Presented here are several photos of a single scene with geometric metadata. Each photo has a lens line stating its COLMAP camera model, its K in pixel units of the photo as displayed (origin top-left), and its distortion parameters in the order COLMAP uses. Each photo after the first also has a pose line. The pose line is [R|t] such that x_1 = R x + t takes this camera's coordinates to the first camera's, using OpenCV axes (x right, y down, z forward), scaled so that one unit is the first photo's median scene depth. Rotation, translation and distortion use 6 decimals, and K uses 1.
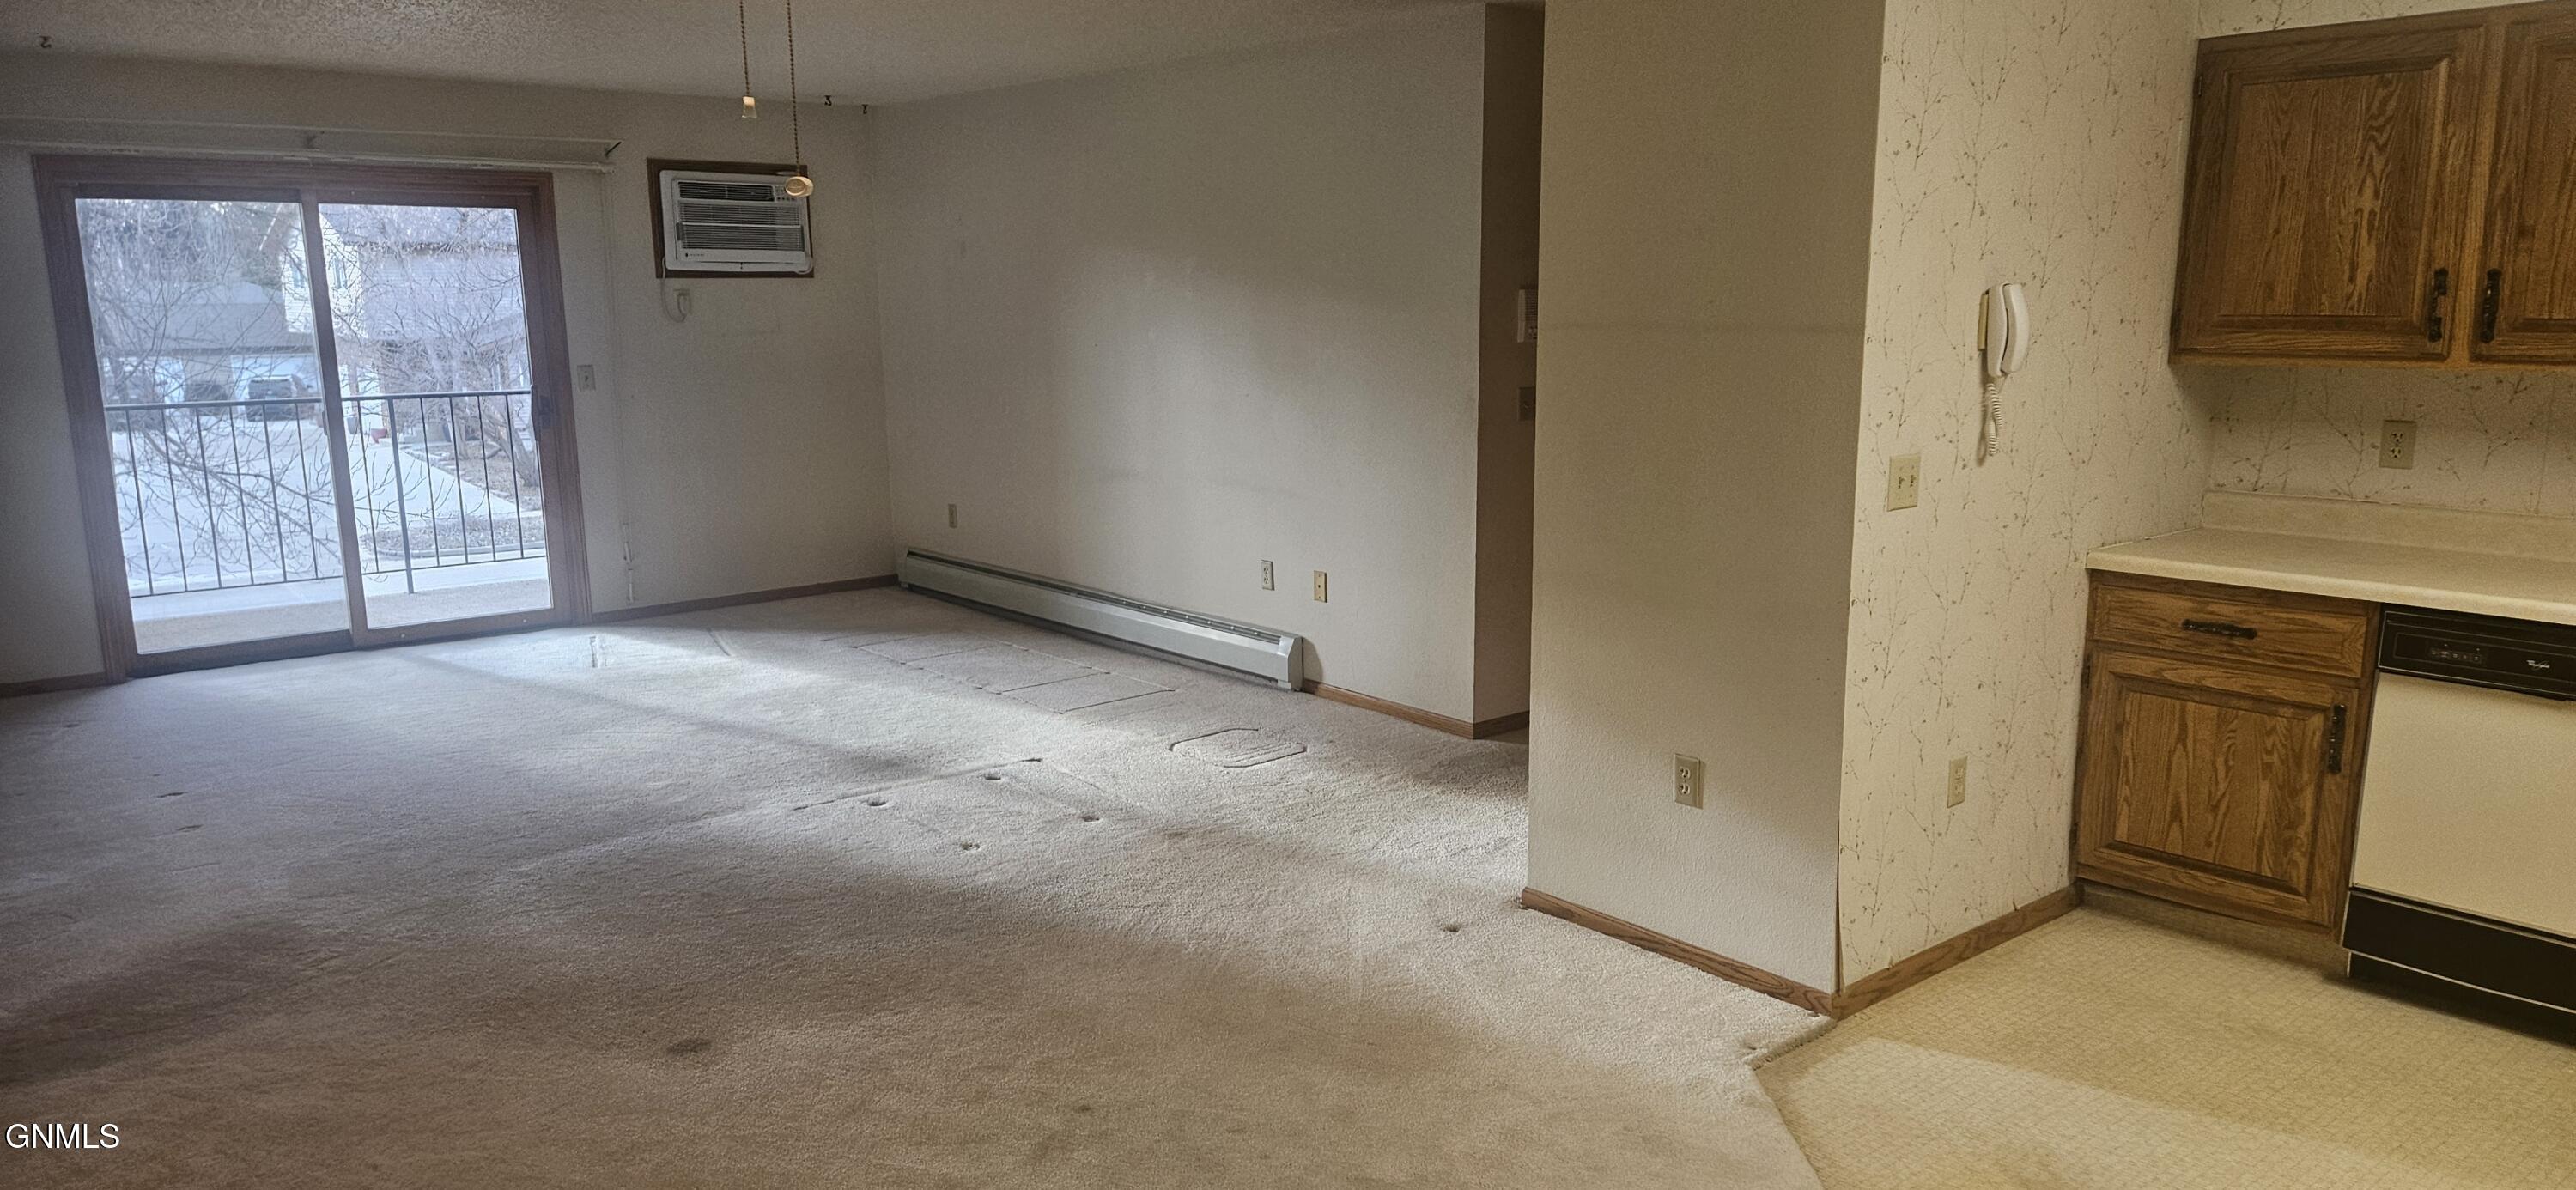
lens RADIAL K [[1653.1, 0, 1286.5], [0, 1653.1, 598.8], [0, 0, 1]] dist [-0.002446, -0.008548]
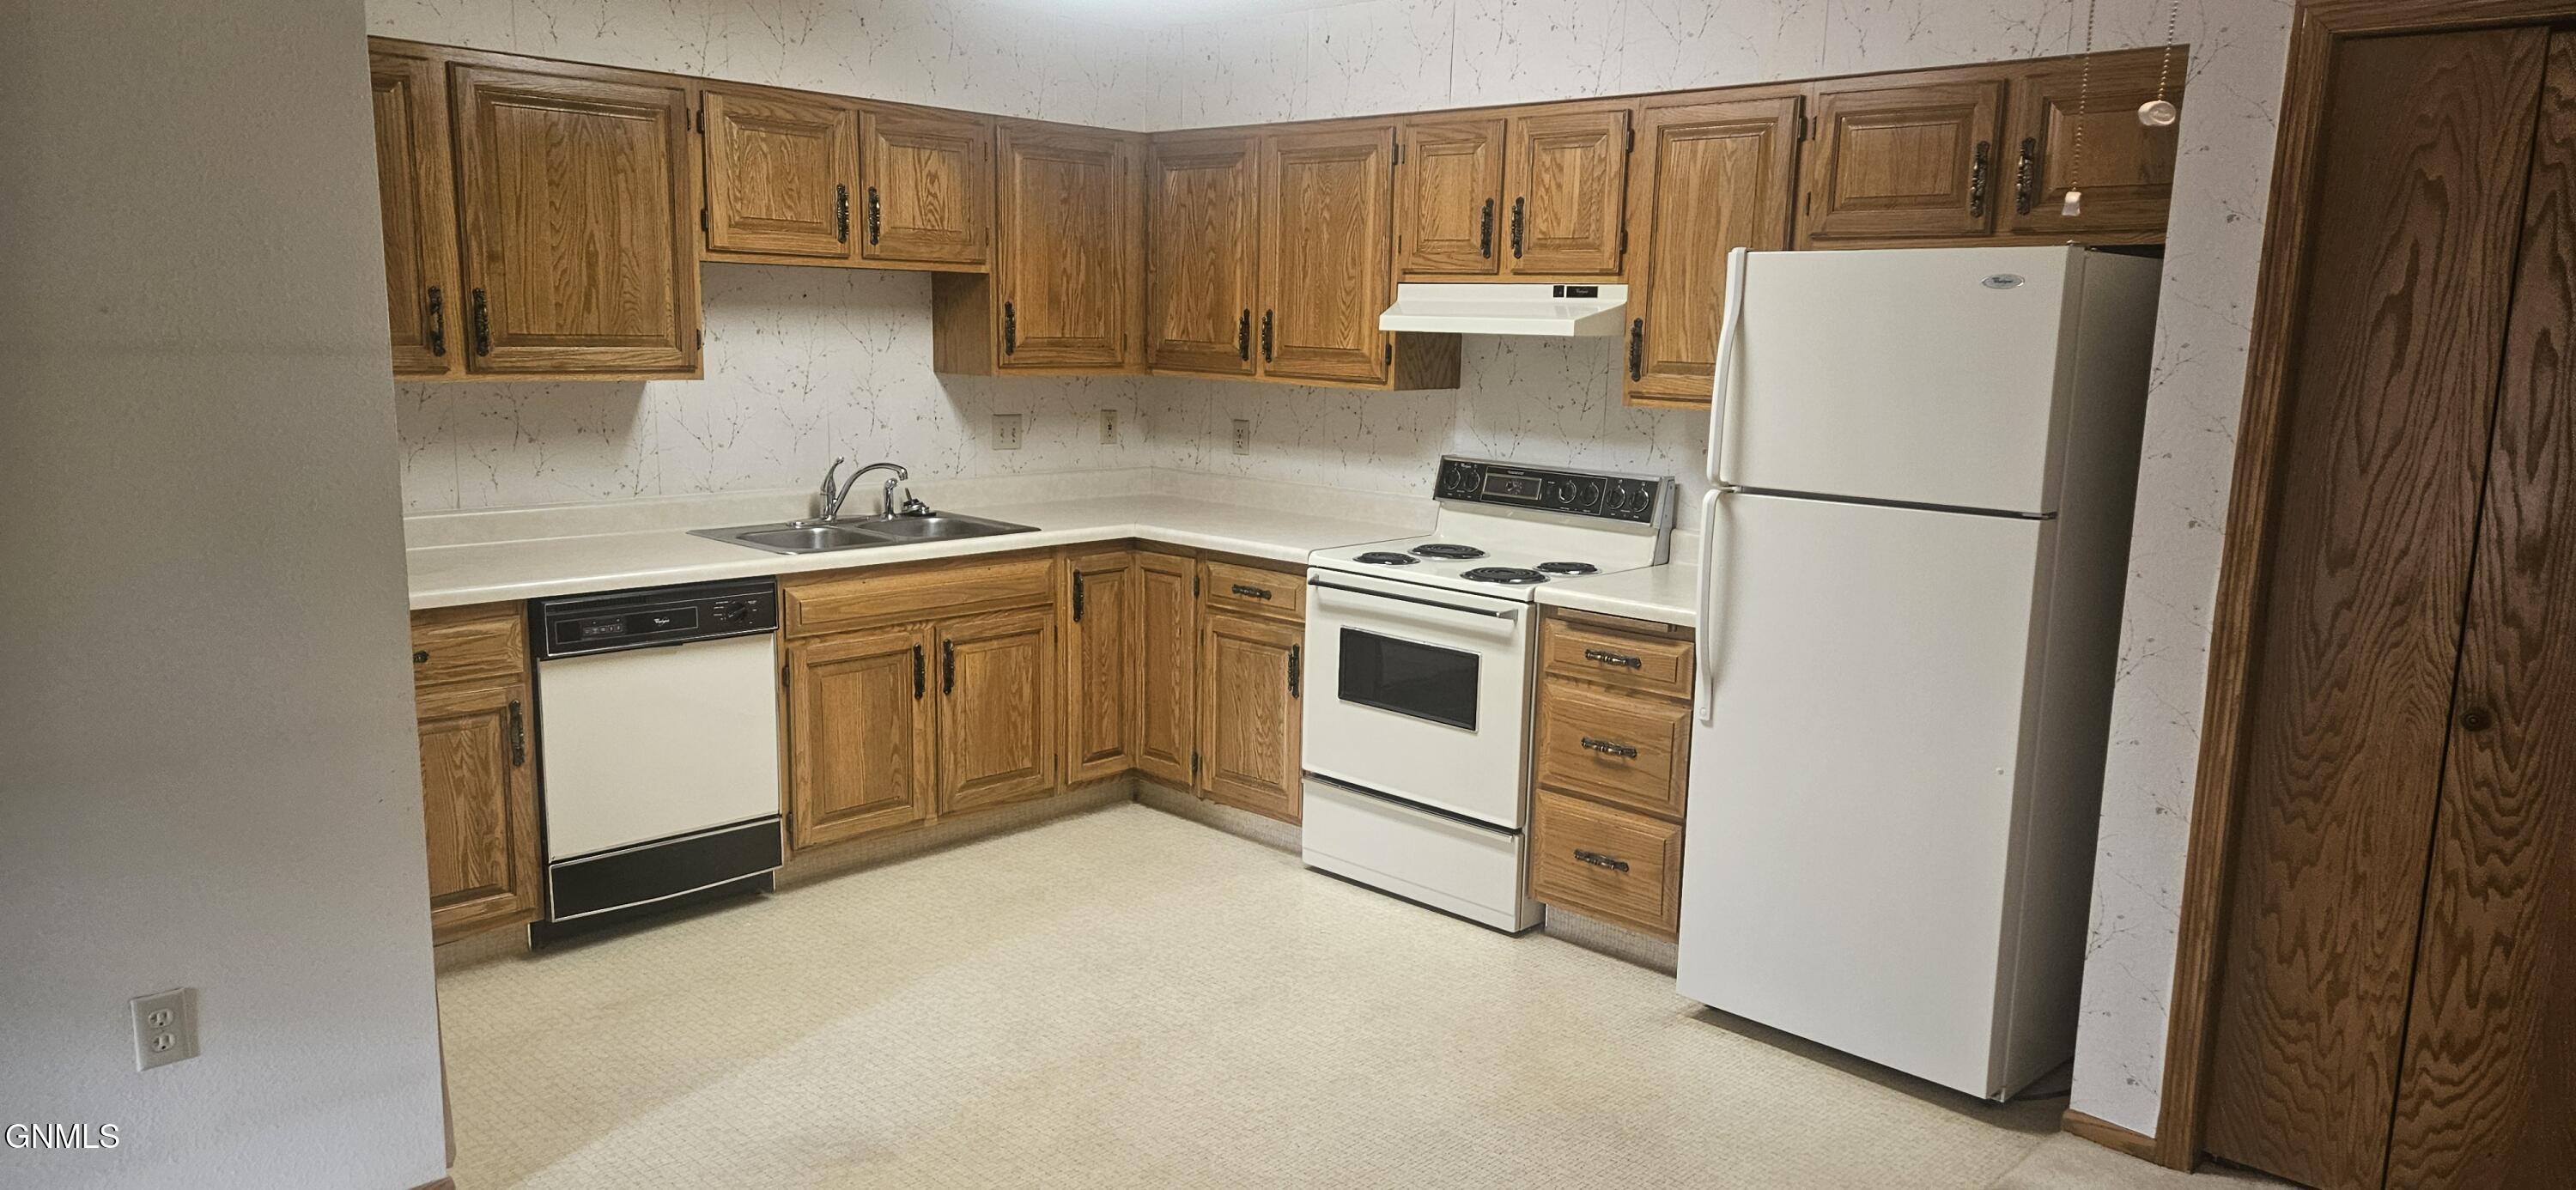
lens RADIAL K [[1653.1, 0, 1287.5], [0, 1653.1, 600.5], [0, 0, 1]] dist [-0.002446, -0.008548]
pose [[-0.089612, -0.162522, 0.982627, -0.426520], [0.157722, 0.971832, 0.175120, -0.103893], [-0.983409, 0.170675, -0.061454, 0.560131]]
